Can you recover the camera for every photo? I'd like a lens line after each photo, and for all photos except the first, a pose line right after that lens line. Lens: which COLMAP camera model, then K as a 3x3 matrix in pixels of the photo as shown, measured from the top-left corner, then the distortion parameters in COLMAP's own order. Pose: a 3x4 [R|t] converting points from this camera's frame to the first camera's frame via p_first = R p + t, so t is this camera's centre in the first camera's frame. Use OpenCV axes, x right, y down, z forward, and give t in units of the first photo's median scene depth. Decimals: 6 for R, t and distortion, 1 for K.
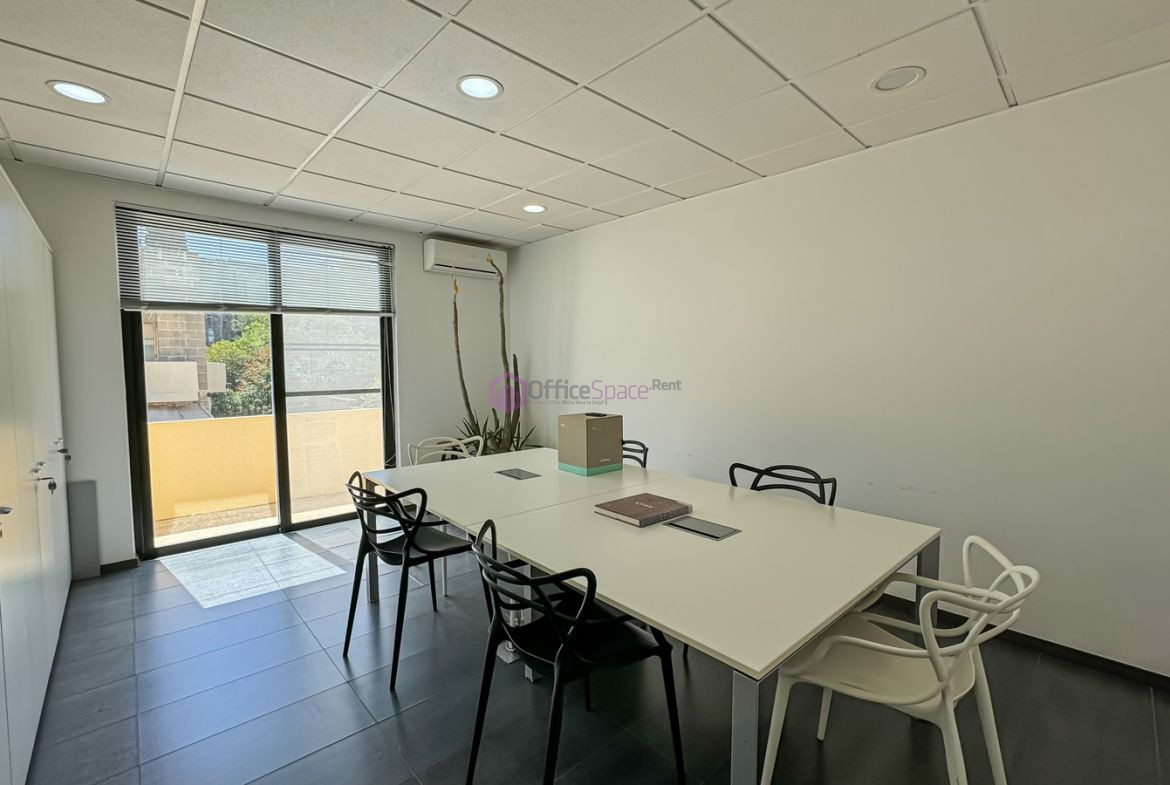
lens RADIAL K [[510.1, 0, 589.7], [0, 510.1, 393.7], [0, 0, 1]] dist [-0.020395, -0.000032]
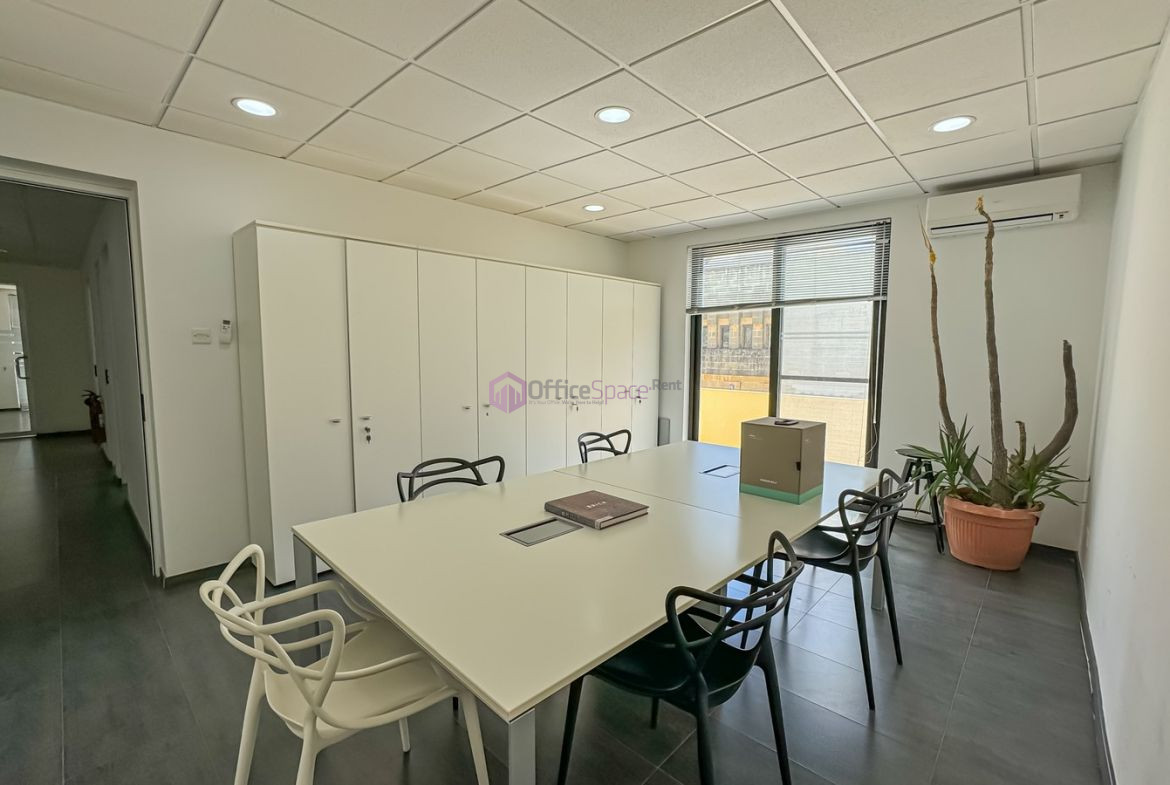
lens RADIAL K [[510.1, 0, 589.7], [0, 510.1, 393.7], [0, 0, 1]] dist [-0.020395, -0.000032]
pose [[0.061494, 0.094445, -0.993629, 0.522112], [-0.068478, 0.993567, 0.090201, -0.034451], [0.995756, 0.062495, 0.067566, 0.469740]]
